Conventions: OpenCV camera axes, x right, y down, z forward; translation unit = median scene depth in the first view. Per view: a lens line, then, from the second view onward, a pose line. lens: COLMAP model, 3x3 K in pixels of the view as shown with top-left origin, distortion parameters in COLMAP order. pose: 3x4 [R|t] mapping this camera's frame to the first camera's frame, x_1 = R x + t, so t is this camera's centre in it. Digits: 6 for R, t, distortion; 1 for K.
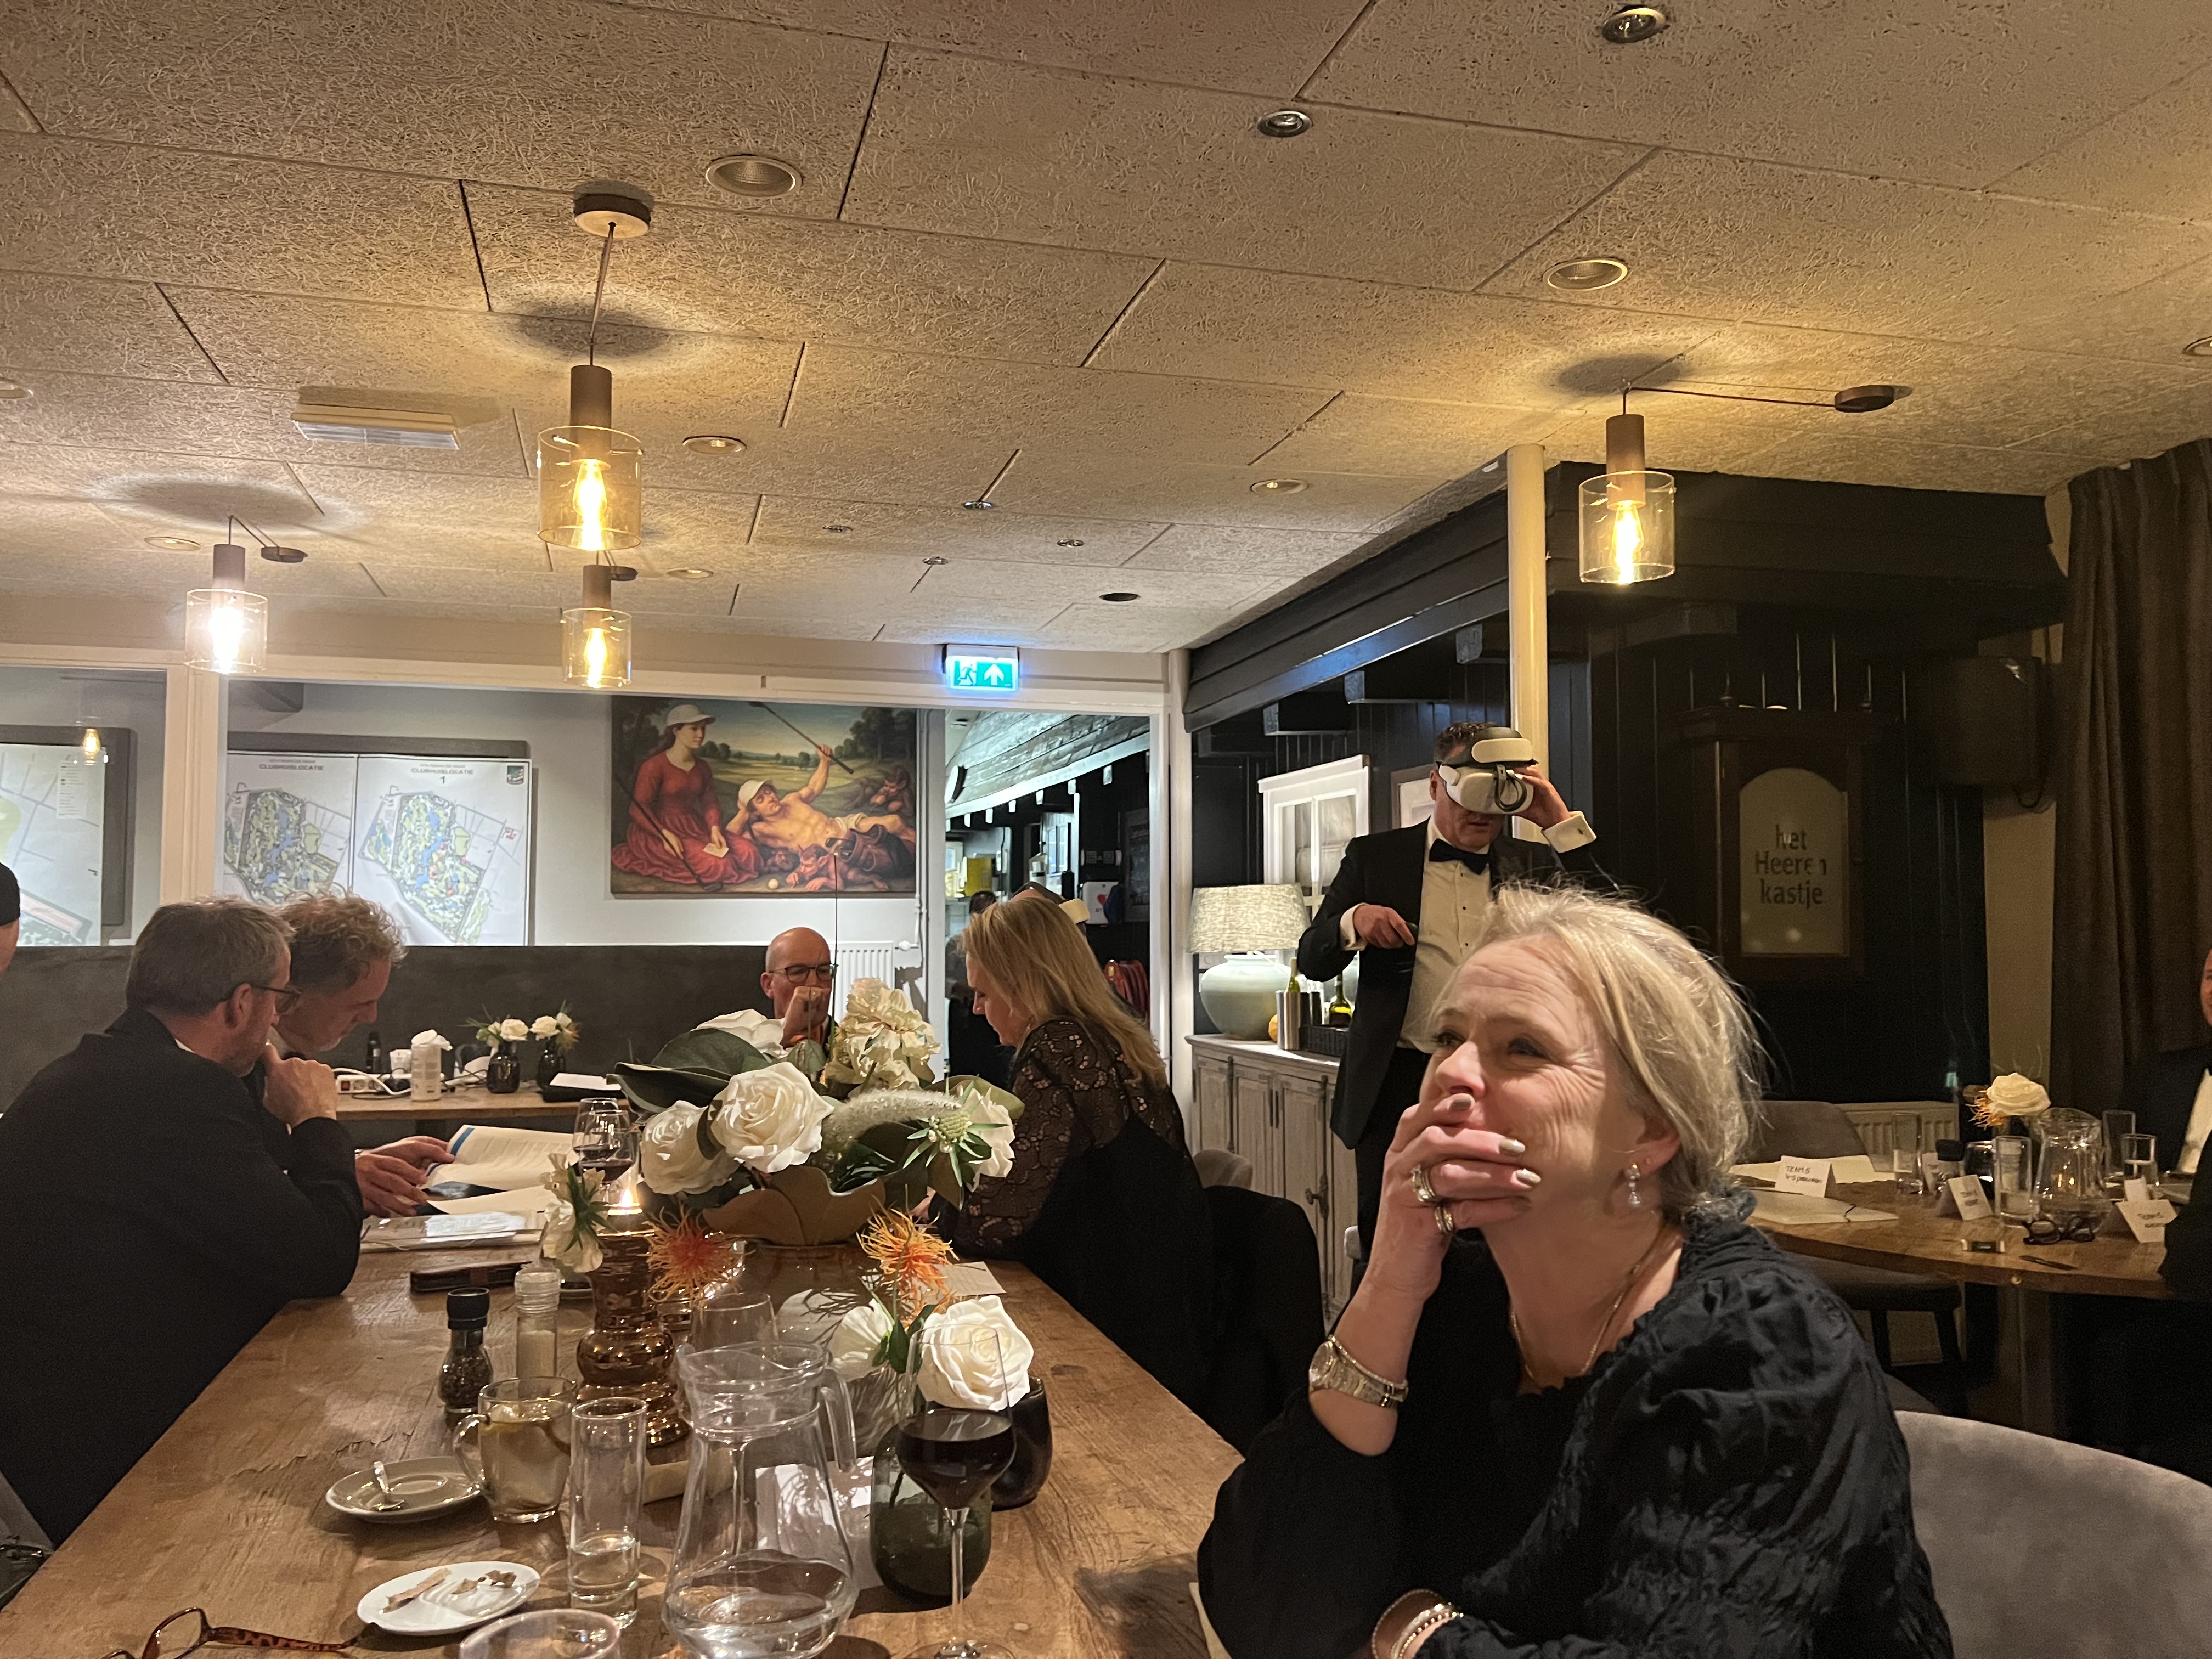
lens RADIAL K [[1652.7, 0, 1102.1], [0, 1652.7, 872.3], [0, 0, 1]] dist [0.046319, -0.046621]
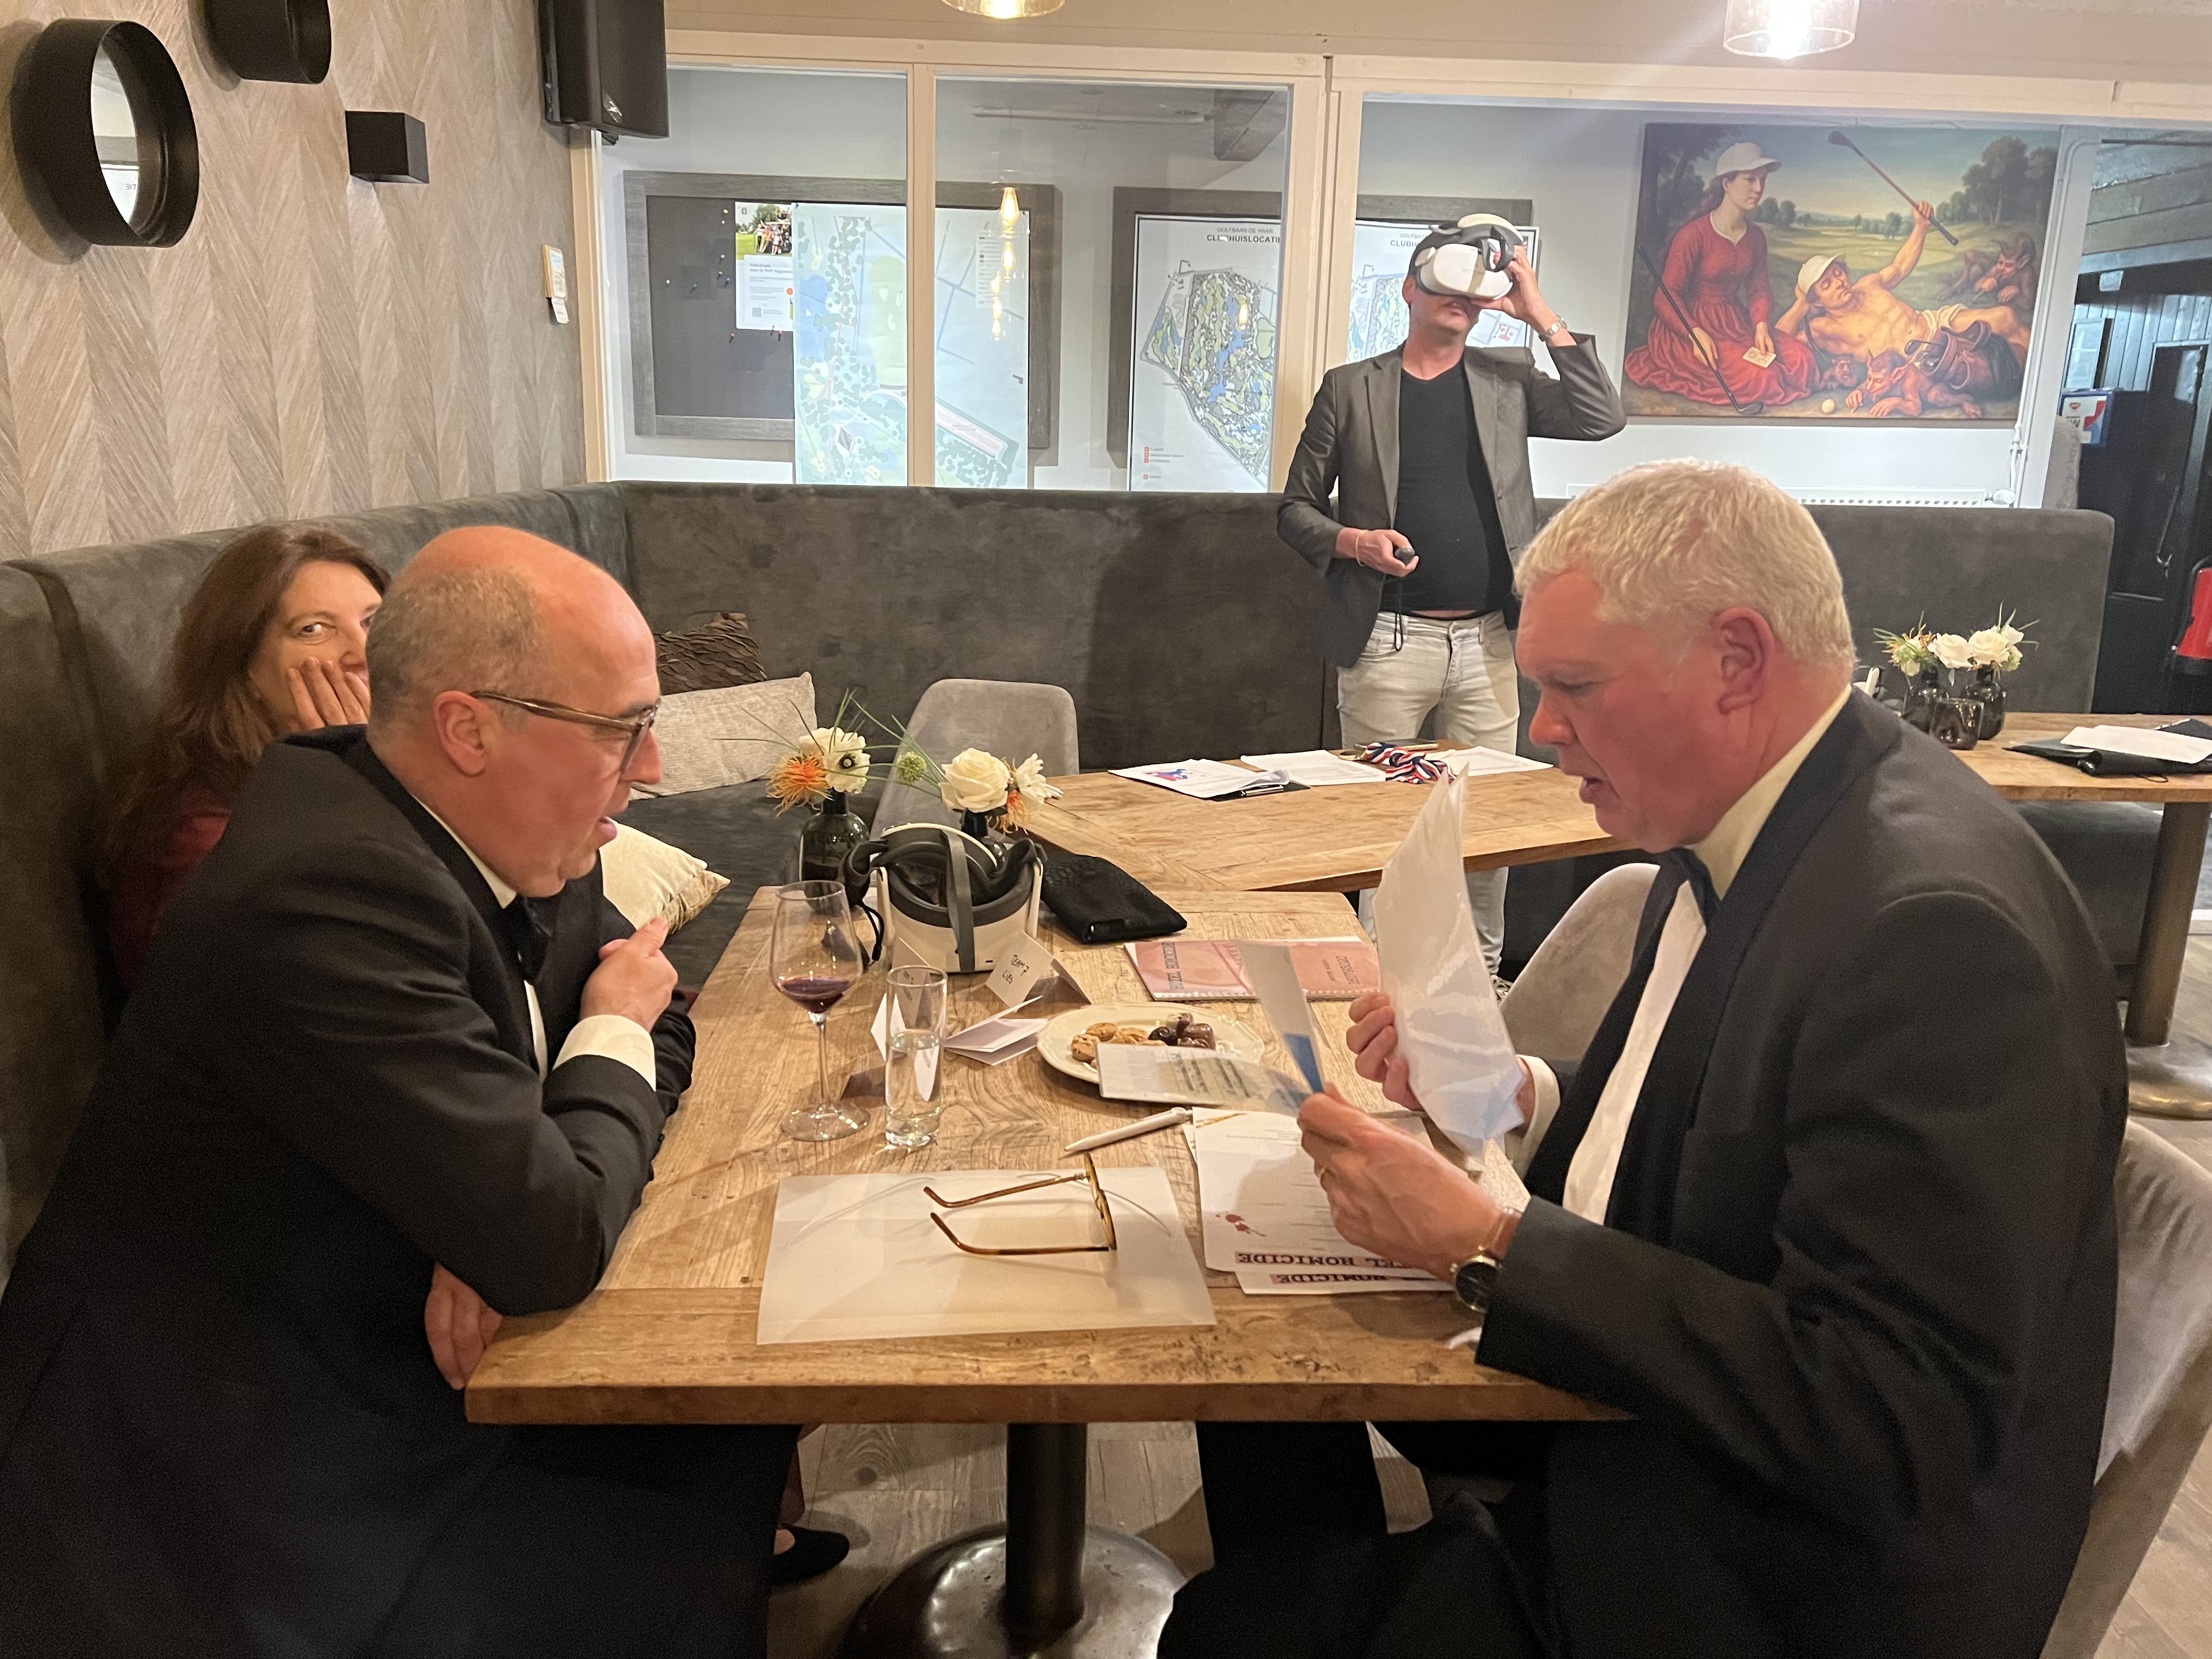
lens RADIAL K [[1652.7, 0, 1119.5], [0, 1652.7, 882.4], [0, 0, 1]] dist [0.046319, -0.046621]
pose [[0.975798, 0.078675, -0.204029, -0.338366], [-0.014721, 0.954553, 0.297679, -0.006766], [0.218176, -0.287471, 0.932609, 0.173501]]
